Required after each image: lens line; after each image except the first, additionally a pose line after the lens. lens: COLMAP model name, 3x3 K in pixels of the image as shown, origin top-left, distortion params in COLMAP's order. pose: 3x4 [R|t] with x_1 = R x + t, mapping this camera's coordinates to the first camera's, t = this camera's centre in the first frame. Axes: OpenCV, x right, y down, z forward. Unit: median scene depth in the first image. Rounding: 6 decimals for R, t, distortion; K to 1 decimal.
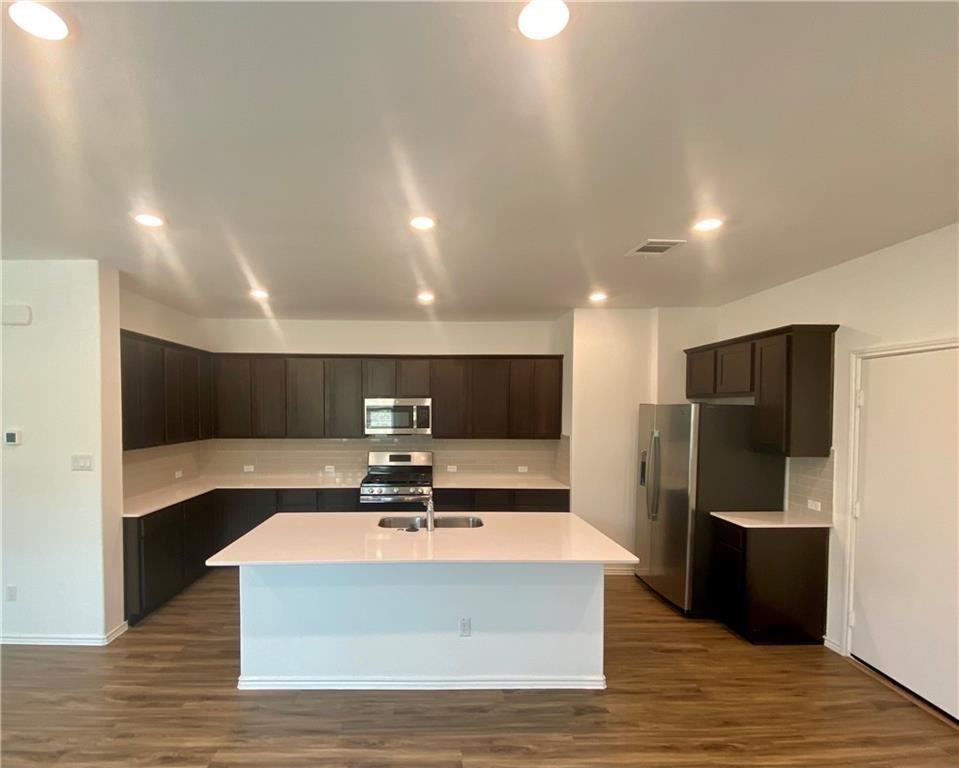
lens RADIAL K [[476.5, 0, 437.7], [0, 476.5, 414.1], [0, 0, 1]] dist [-0.007127, -0.001688]
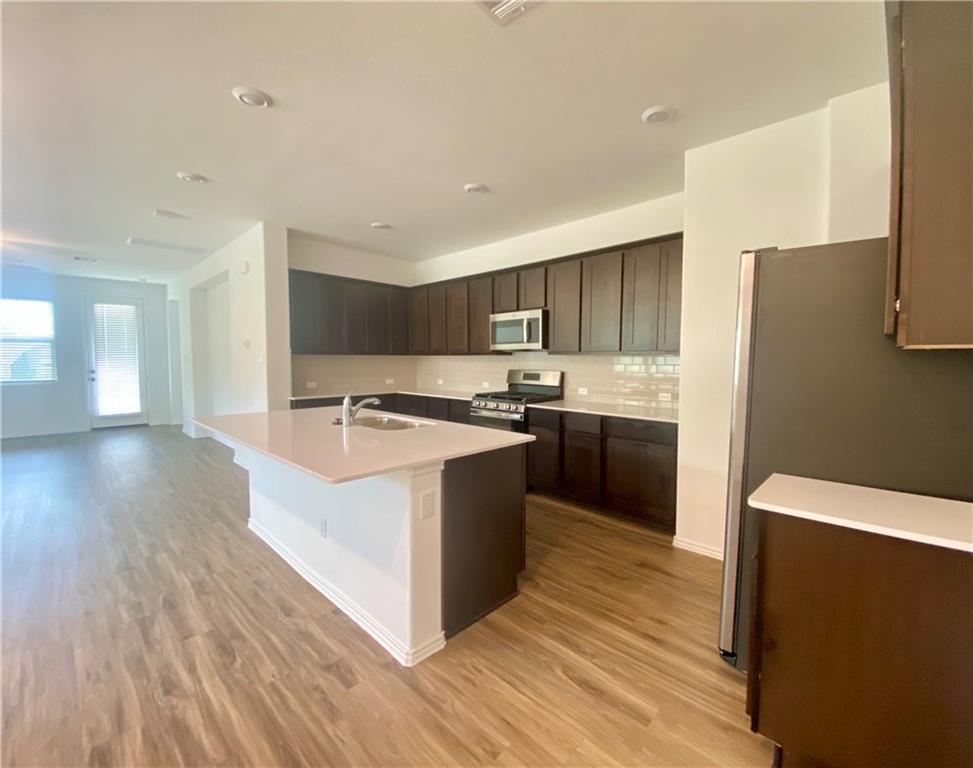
lens RADIAL K [[422.9, 0, 512.6], [0, 422.9, 384.4], [0, 0, 1]] dist [-0.013089, -0.000607]
pose [[0.725757, 0.044649, -0.686501, 0.710134], [-0.008935, 0.998419, 0.055490, 0.091163], [0.687893, -0.034139, 0.725009, 0.531280]]
